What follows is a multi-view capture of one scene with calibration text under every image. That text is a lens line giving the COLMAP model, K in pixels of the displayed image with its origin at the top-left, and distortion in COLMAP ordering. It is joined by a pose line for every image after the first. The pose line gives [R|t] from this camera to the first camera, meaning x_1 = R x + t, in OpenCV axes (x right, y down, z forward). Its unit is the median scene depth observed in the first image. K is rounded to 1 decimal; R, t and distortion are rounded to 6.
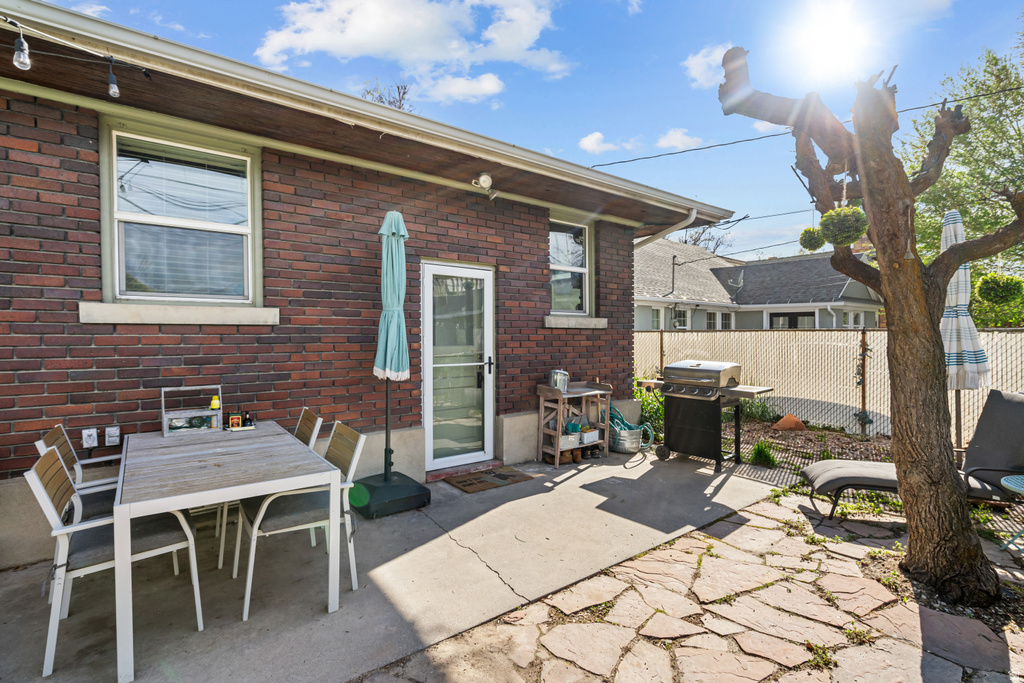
lens RADIAL K [[470.1, 0, 509.6], [0, 470.1, 326.3], [0, 0, 1]] dist [0.002710, 0.001397]
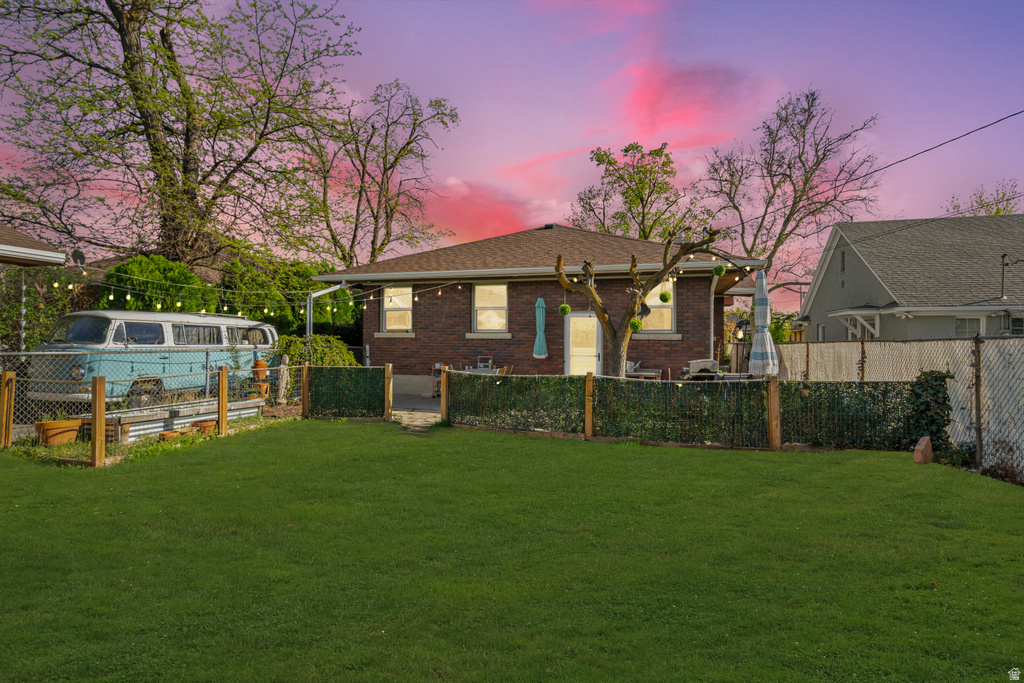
lens RADIAL K [[511.4, 0, 512.0], [0, 511.4, 341.5], [0, 0, 1]] dist [0.000378, 0.000106]
pose [[0.574742, -0.002036, -0.818332, 1.383924], [0.001346, 0.999998, -0.001543, 0.012201], [0.818334, -0.000214, 0.574743, -0.554002]]
